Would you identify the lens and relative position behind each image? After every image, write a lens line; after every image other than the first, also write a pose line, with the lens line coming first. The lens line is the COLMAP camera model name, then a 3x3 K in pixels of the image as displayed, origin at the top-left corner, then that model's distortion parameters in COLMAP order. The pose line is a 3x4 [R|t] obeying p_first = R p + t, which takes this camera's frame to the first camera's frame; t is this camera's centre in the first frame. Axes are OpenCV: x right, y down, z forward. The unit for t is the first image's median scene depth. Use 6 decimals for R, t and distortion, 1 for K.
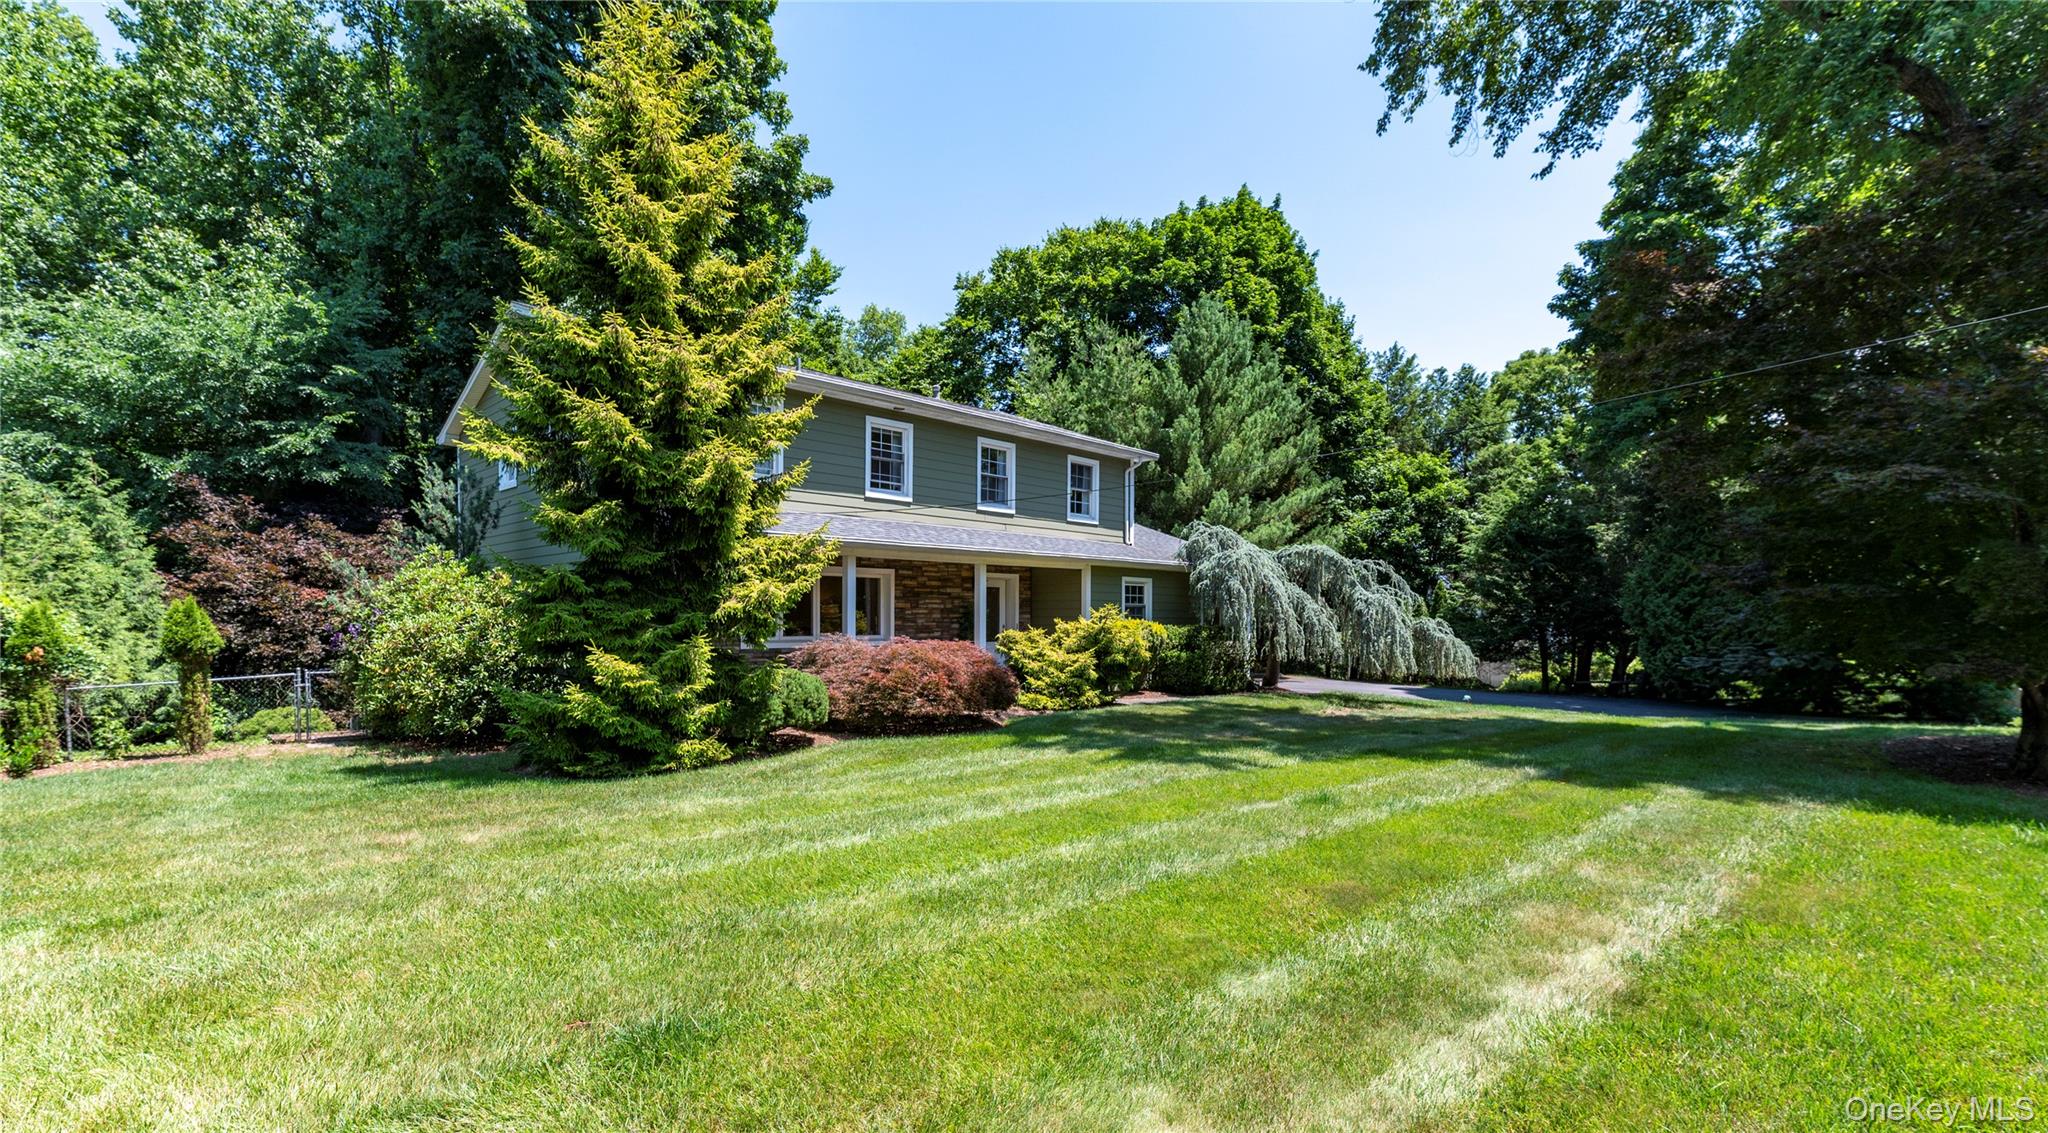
lens RADIAL K [[920.4, 0, 1023.6], [0, 920.4, 568.9], [0, 0, 1]] dist [0.005077, 0.000163]
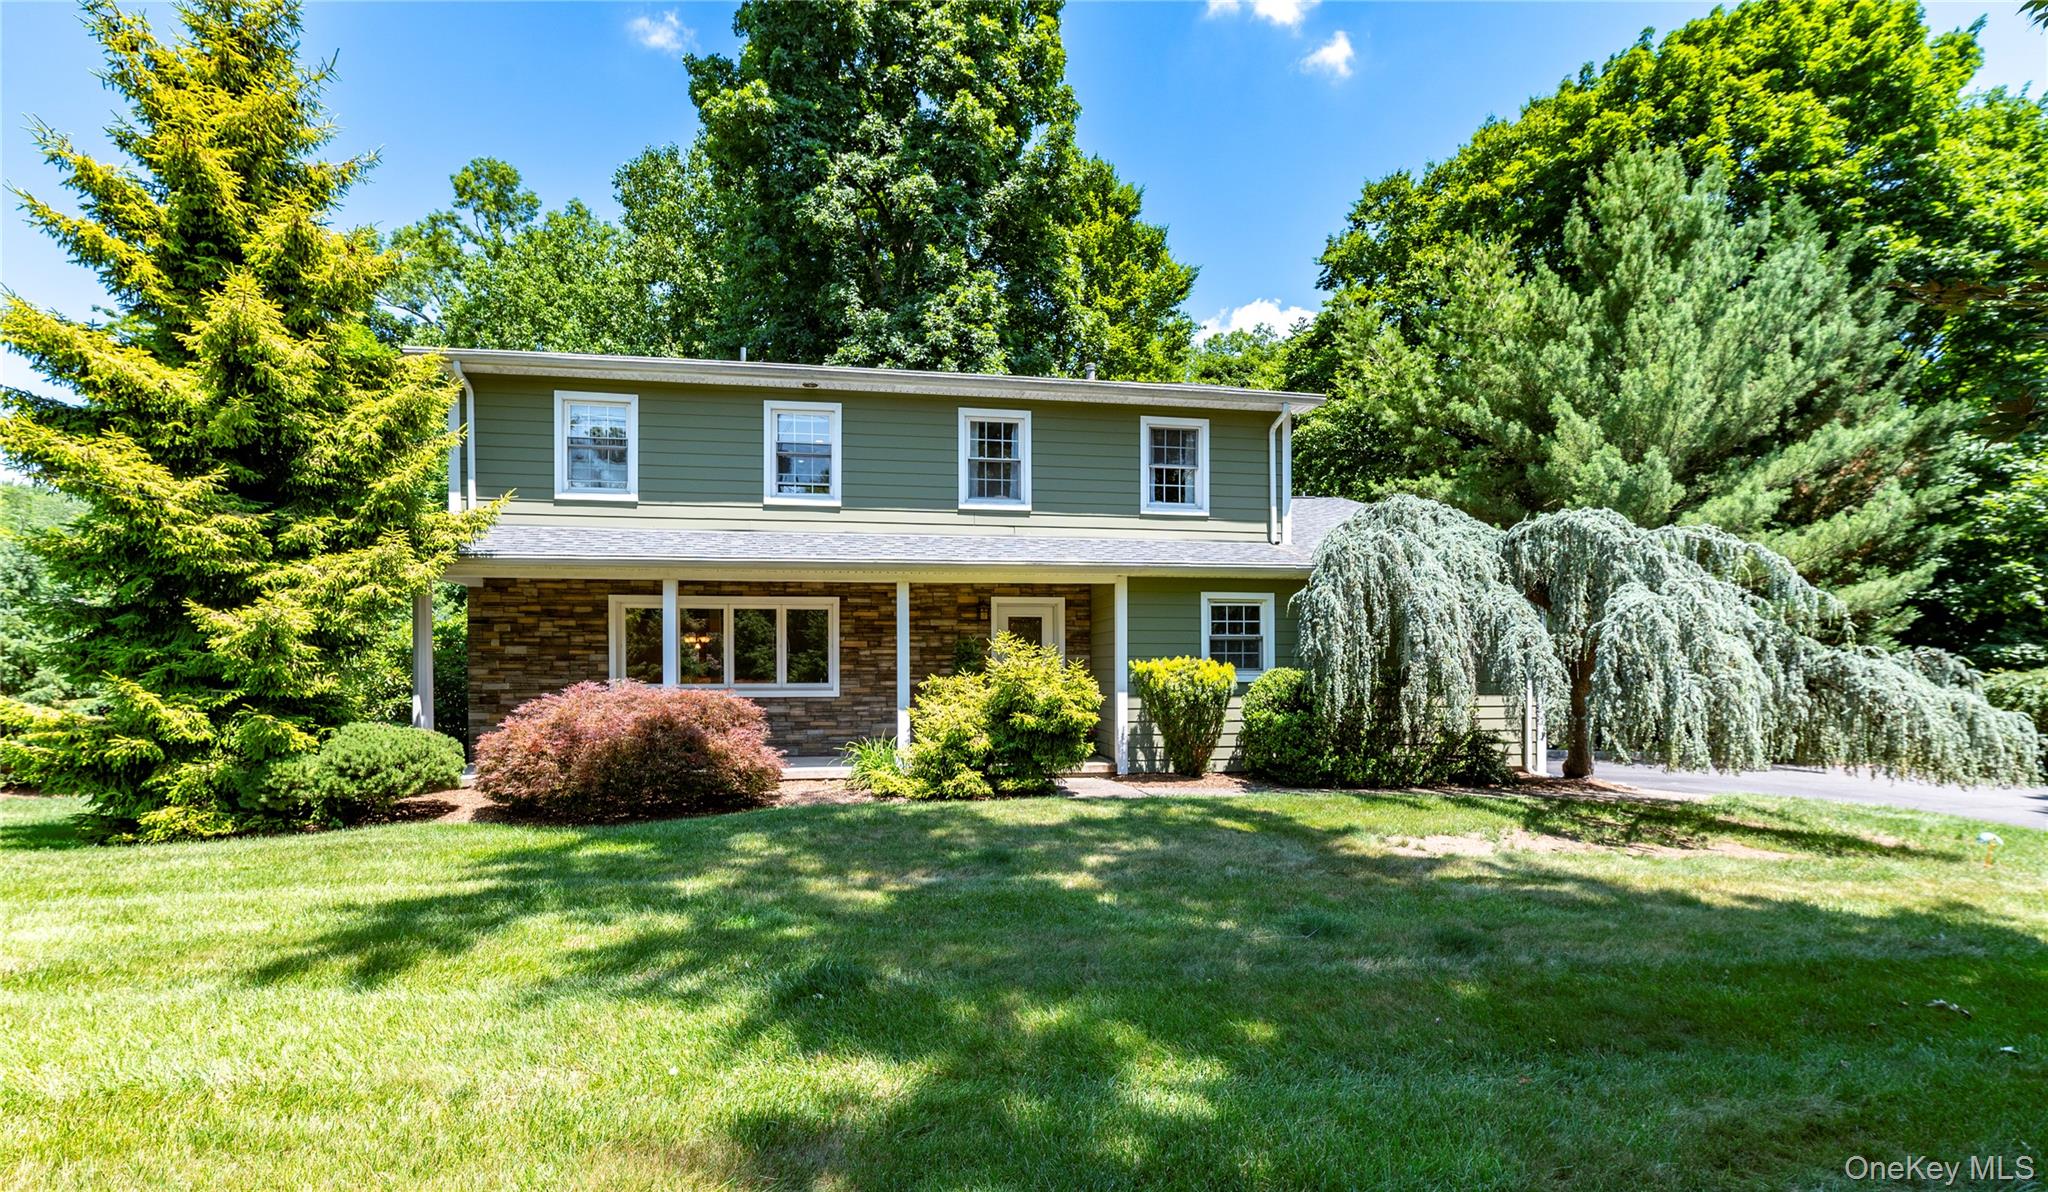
lens RADIAL K [[938.7, 0, 1024.0], [0, 938.7, 598.7], [0, 0, 1]] dist [-0.003676, -0.000026]
pose [[0.802836, -0.048044, -0.594261, 0.391906], [0.037521, 0.998844, -0.030062, 0.027664], [0.595018, 0.001837, 0.803710, 0.405603]]
